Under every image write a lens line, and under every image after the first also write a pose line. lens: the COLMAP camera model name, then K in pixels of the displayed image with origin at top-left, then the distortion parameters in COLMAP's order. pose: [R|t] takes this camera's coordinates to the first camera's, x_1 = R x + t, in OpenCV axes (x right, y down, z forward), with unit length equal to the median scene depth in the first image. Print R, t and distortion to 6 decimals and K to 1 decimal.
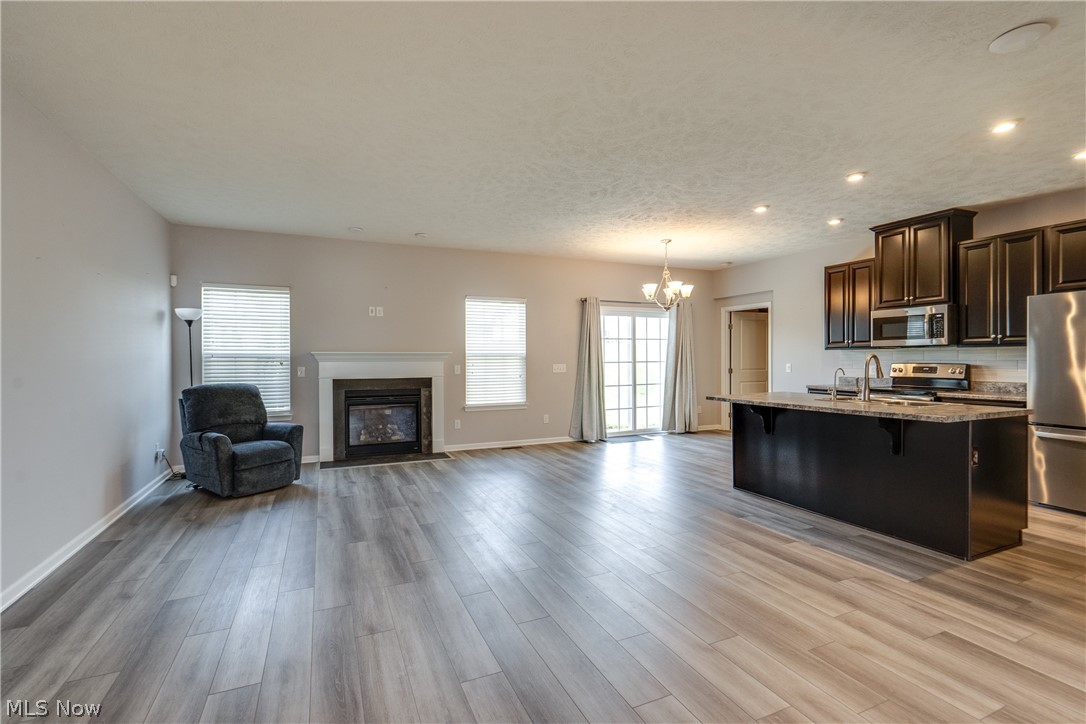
lens RADIAL K [[523.8, 0, 538.2], [0, 523.8, 360.7], [0, 0, 1]] dist [-0.000255, 0.000073]
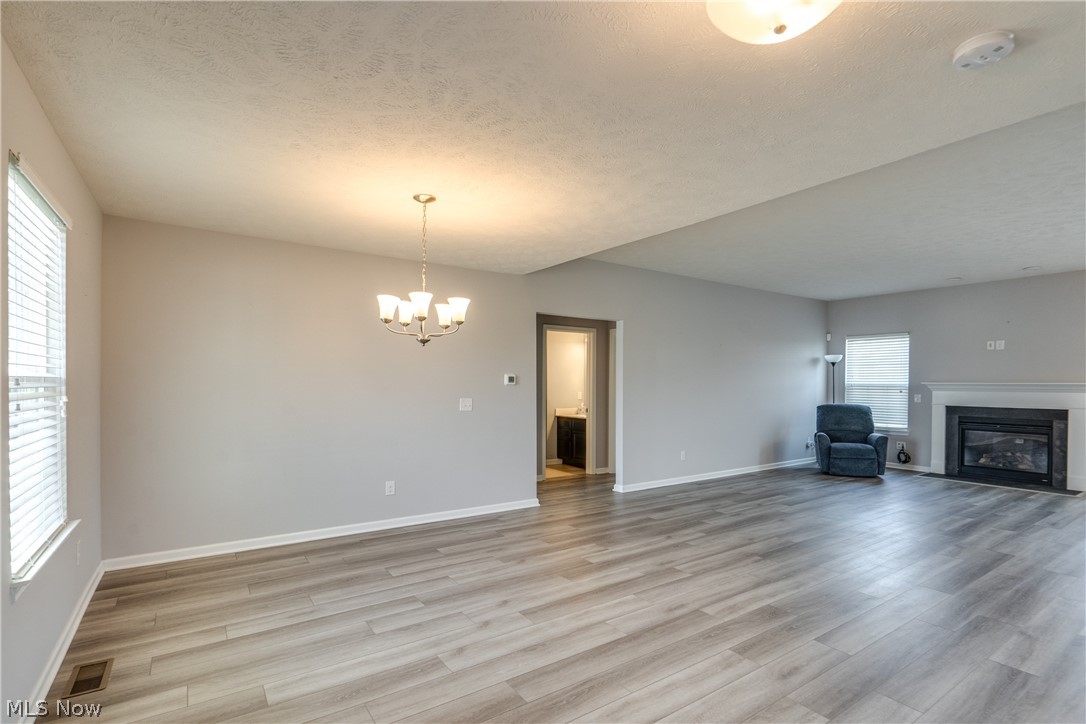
lens RADIAL K [[502.1, 0, 518.8], [0, 502.1, 387.7], [0, 0, 1]] dist [0.003371, 0.000842]
pose [[0.147495, 0.013832, -0.988966, 0.611741], [-0.009313, 0.999877, 0.012596, -0.011324], [0.989019, 0.007352, 0.147606, -0.132232]]
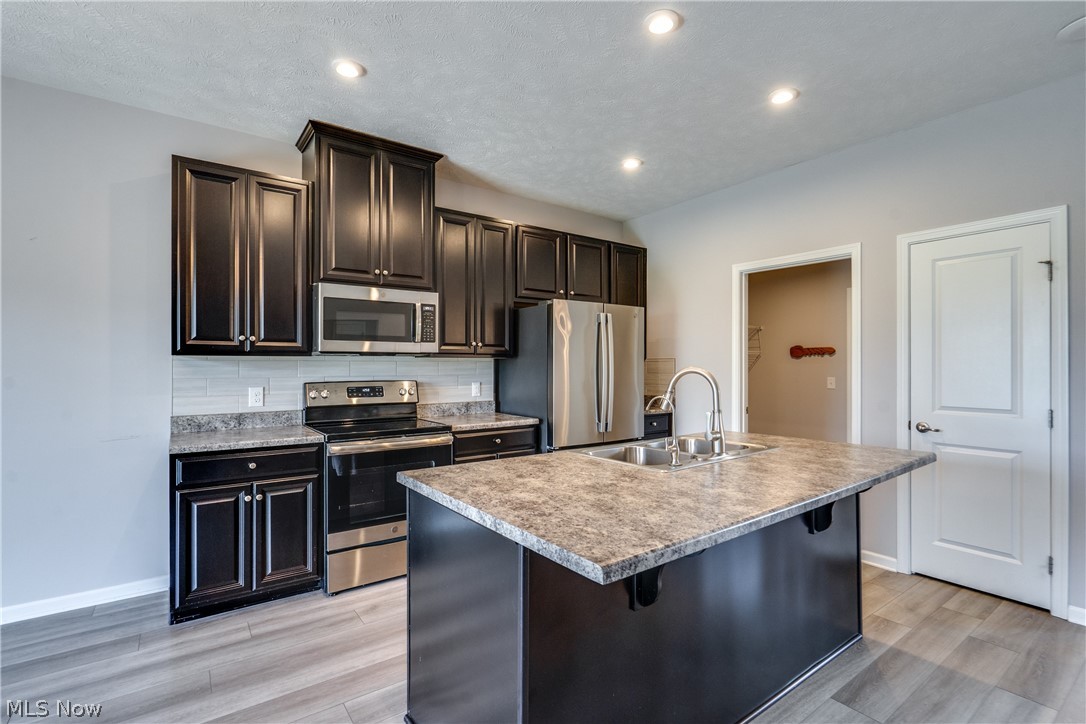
lens RADIAL K [[502.7, 0, 560.6], [0, 502.7, 367.2], [0, 0, 1]] dist [-0.004415, 0.000186]
pose [[-0.216480, 0.001791, 0.976285, 0.106153], [0.006807, 0.999977, -0.000325, -0.009231], [-0.976263, 0.006575, -0.216487, 0.859325]]
